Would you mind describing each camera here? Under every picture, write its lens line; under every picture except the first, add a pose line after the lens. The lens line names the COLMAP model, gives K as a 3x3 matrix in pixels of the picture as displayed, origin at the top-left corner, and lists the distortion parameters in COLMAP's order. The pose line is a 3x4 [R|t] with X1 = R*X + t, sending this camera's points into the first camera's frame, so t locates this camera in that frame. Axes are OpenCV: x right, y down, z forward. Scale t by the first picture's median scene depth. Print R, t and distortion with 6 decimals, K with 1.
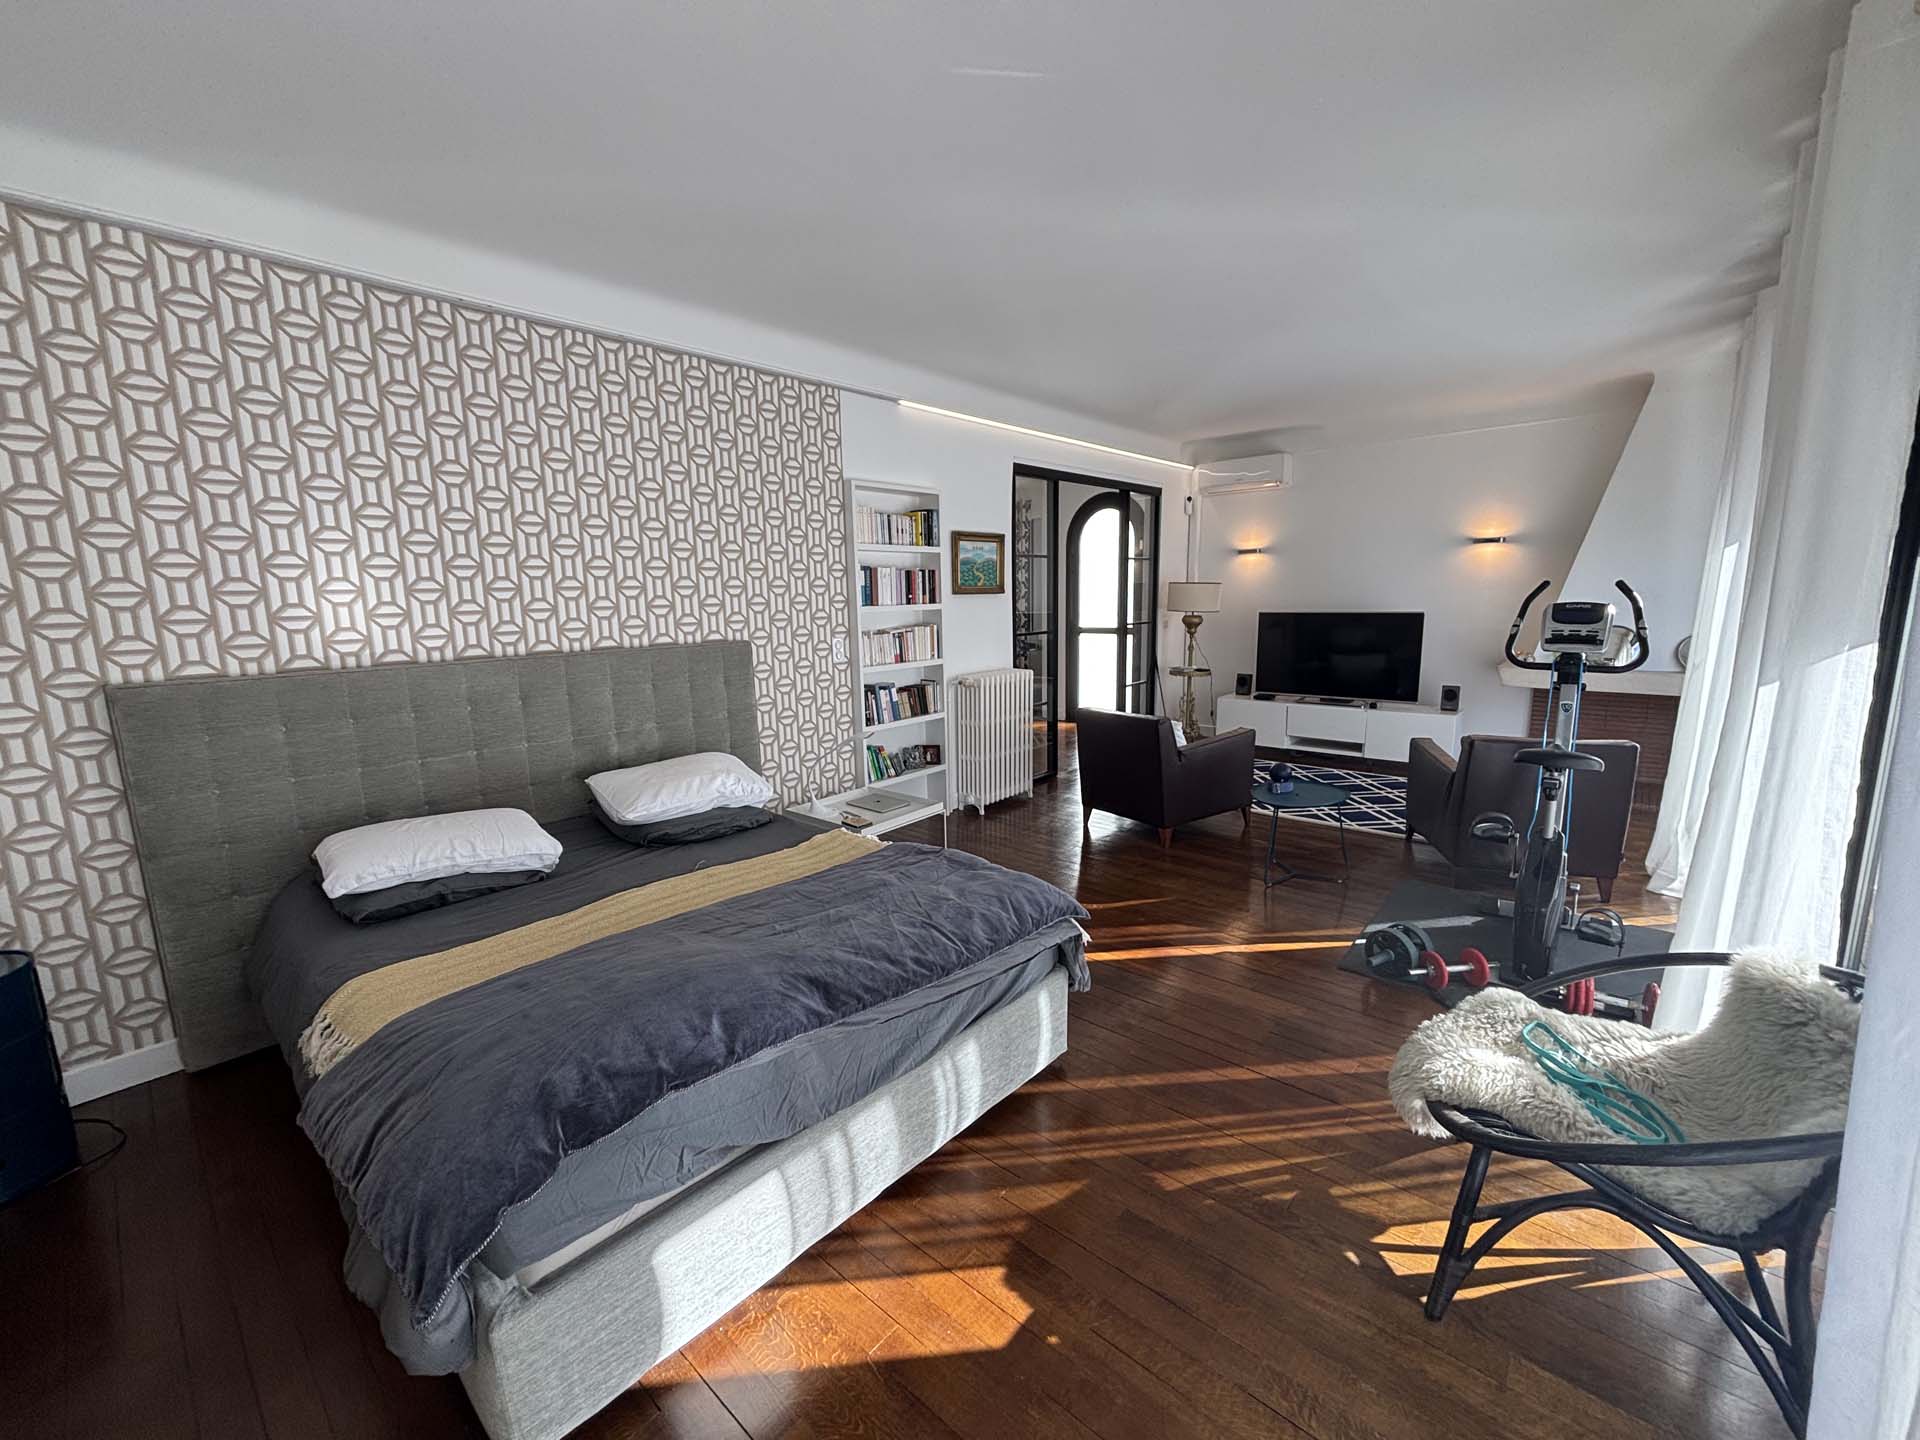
lens RADIAL K [[767.2, 0, 955.9], [0, 767.2, 714.0], [0, 0, 1]] dist [0.000899, 0.000186]
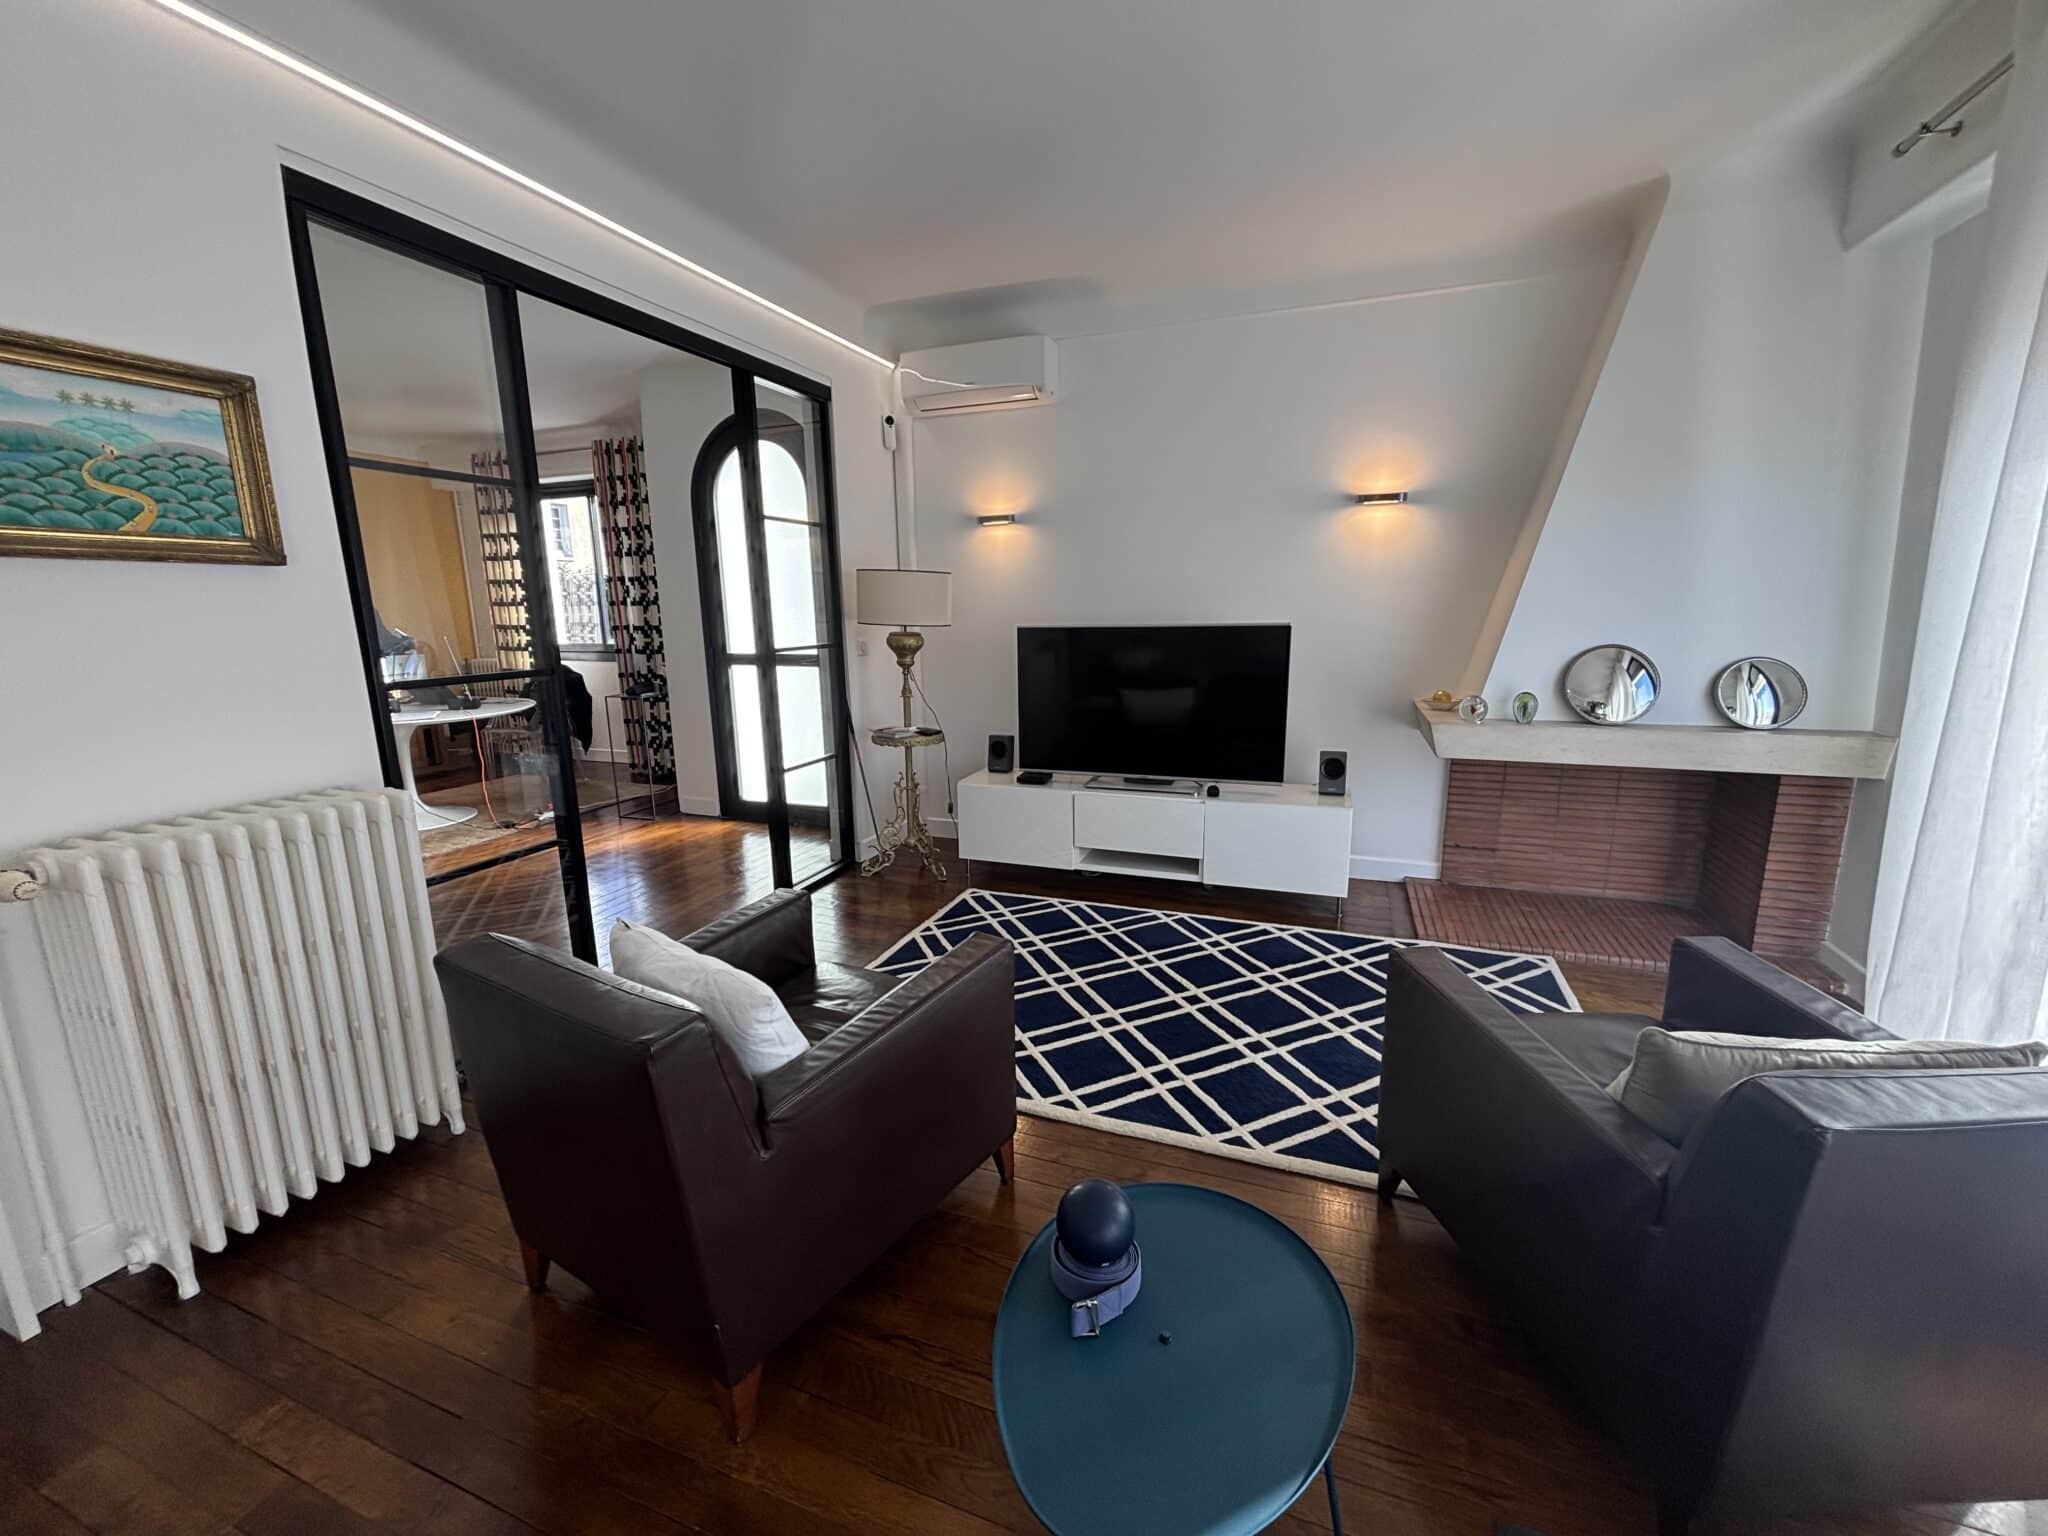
lens RADIAL K [[818.3, 0, 1022.0], [0, 818.3, 762.7], [0, 0, 1]] dist [0.000899, 0.000186]
pose [[0.935160, -0.063873, 0.348418, 0.183914], [0.054965, 0.997860, 0.035403, -0.054784], [-0.349934, -0.013957, 0.936670, 0.439385]]
